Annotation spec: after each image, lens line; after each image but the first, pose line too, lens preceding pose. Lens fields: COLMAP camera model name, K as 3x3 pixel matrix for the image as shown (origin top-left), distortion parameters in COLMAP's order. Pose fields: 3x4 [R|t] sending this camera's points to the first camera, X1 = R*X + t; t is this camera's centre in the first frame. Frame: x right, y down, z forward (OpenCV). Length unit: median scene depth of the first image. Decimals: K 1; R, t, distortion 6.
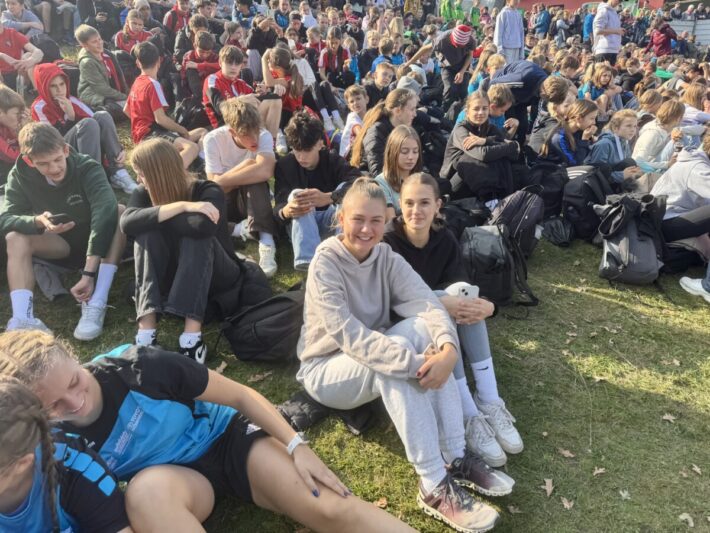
lens RADIAL K [[510.2, 0, 353.8], [0, 510.2, 259.5], [0, 0, 1]] dist [0.038279, -0.039039]
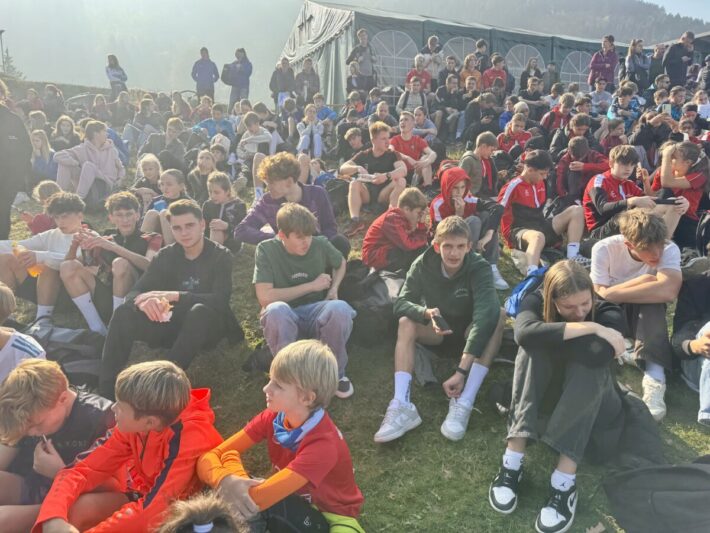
lens RADIAL K [[510.2, 0, 355.5], [0, 510.2, 270.1], [0, 0, 1]] dist [0.038279, -0.039039]
pose [[0.798957, 0.119248, -0.589447, -0.095032], [-0.204931, 0.975466, -0.080429, -0.036465], [0.565395, 0.185055, 0.803793, 0.025227]]
